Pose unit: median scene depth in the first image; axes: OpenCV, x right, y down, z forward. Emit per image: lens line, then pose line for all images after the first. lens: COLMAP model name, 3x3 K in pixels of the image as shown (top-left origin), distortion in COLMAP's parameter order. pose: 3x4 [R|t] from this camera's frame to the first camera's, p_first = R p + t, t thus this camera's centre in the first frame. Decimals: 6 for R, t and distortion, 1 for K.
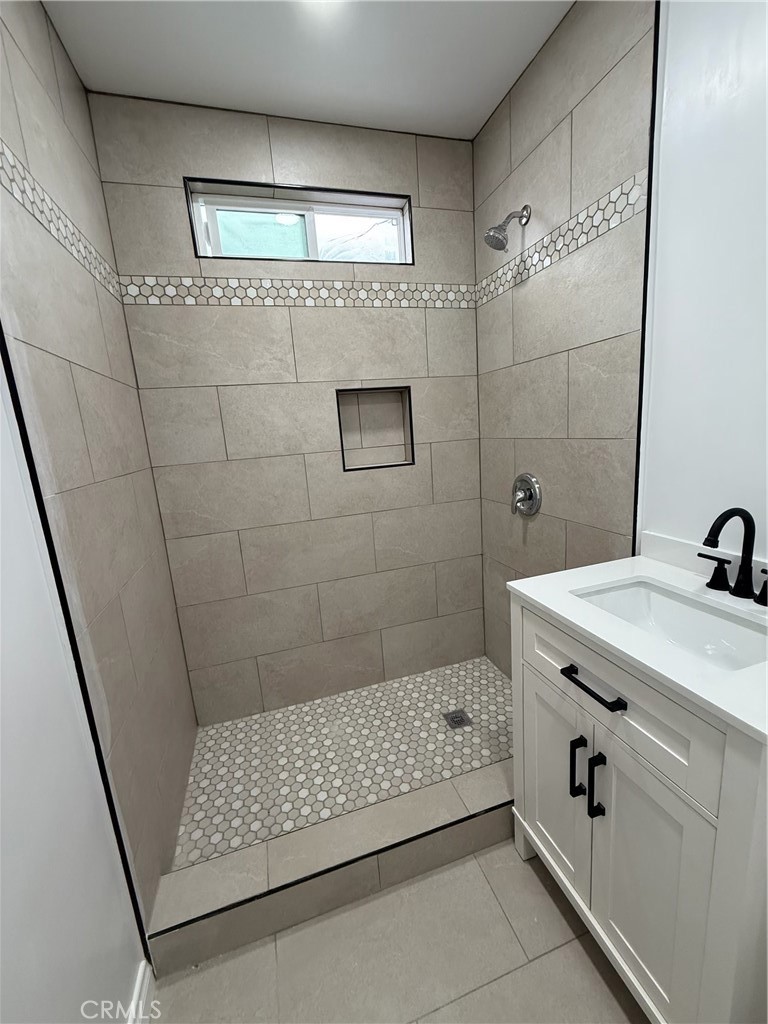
lens RADIAL K [[409.5, 0, 382.9], [0, 409.5, 509.9], [0, 0, 1]] dist [-0.000490, 0.000270]
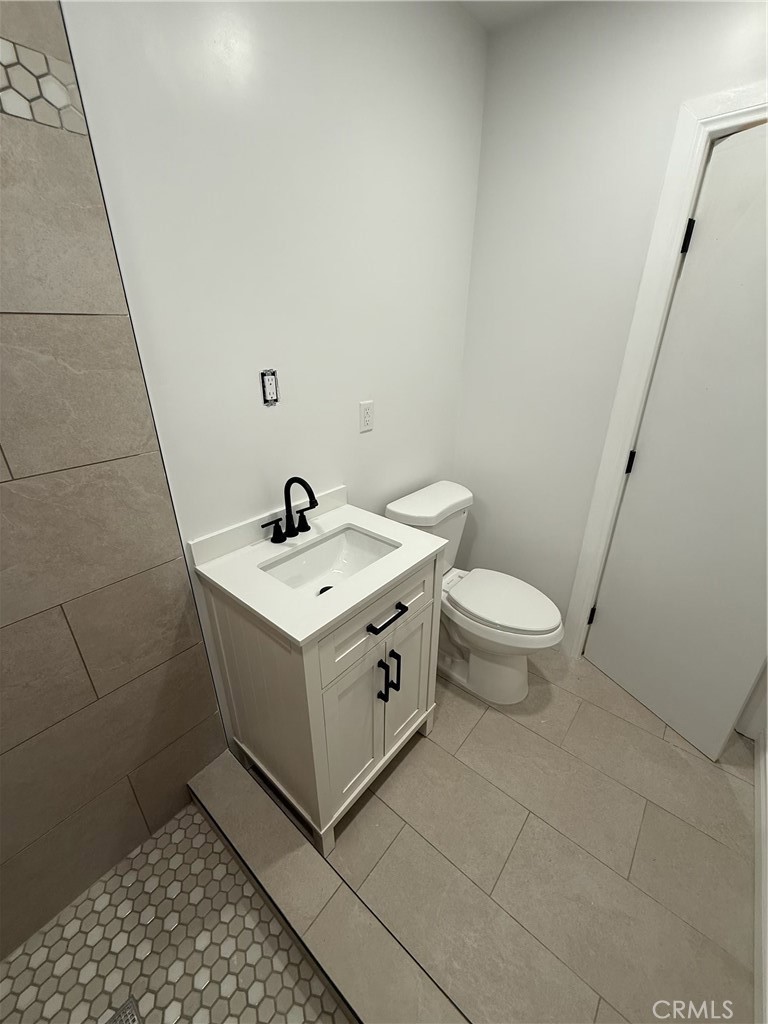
lens RADIAL K [[409.5, 0, 382.9], [0, 409.5, 509.9], [0, 0, 1]] dist [-0.000490, 0.000270]
pose [[-0.538499, -0.272879, 0.797217, -0.252694], [0.205772, 0.874880, 0.438455, -0.259916], [-0.817115, 0.400153, -0.414971, 0.779672]]
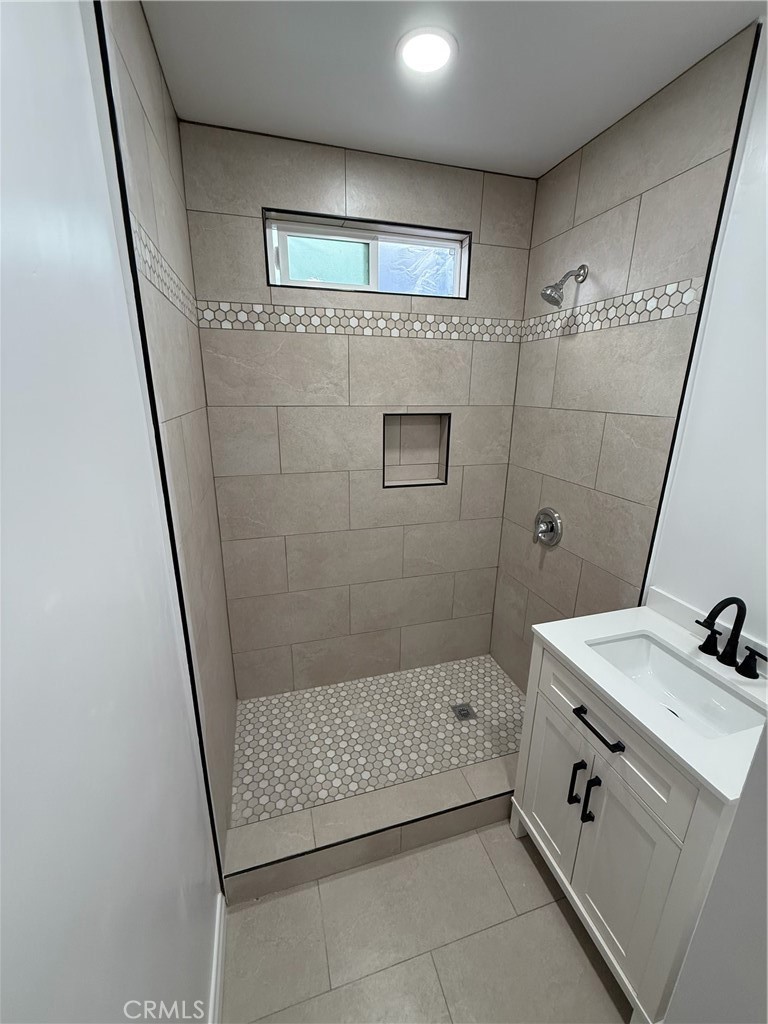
lens RADIAL K [[409.5, 0, 382.9], [0, 409.5, 509.9], [0, 0, 1]] dist [-0.000490, 0.000270]
pose [[0.996442, 0.083697, 0.009933, -0.120286], [-0.084259, 0.992096, 0.092983, -0.162842], [-0.002072, -0.093489, 0.995618, -0.106966]]
